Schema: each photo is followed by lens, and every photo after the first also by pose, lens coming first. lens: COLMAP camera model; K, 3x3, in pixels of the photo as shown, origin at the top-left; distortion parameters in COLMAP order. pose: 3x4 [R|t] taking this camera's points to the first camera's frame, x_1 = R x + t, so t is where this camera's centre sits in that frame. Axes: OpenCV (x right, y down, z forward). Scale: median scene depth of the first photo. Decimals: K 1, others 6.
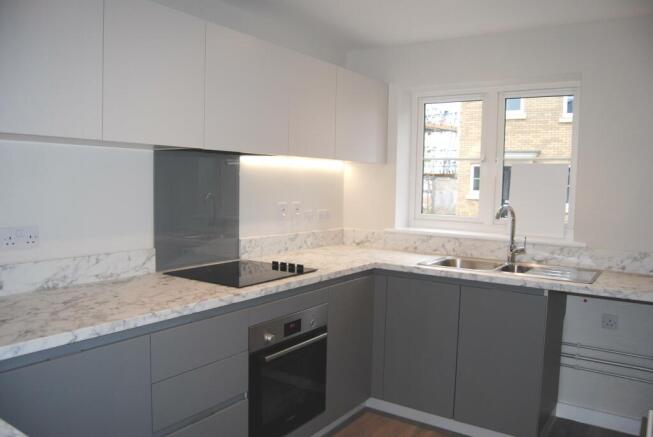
lens RADIAL K [[502.4, 0, 326.5], [0, 502.4, 218.5], [0, 0, 1]] dist [-0.069162, 0.000516]
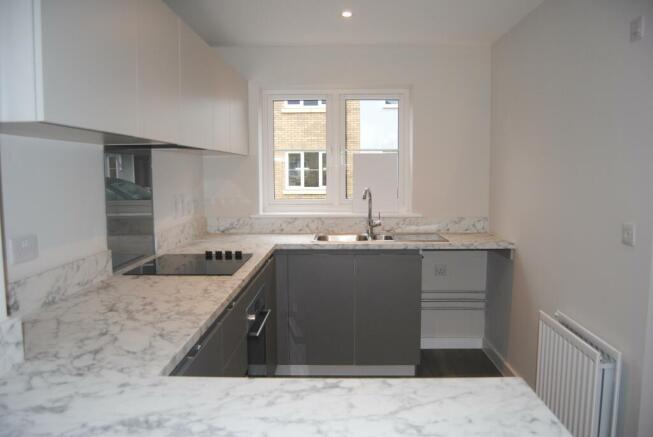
lens RADIAL K [[502.4, 0, 326.5], [0, 502.4, 218.5], [0, 0, 1]] dist [-0.069162, 0.000516]
pose [[0.845345, -0.074790, 0.528960, -0.390177], [0.060984, 0.997189, 0.043533, -0.011515], [-0.530729, -0.004542, 0.847529, -0.009533]]
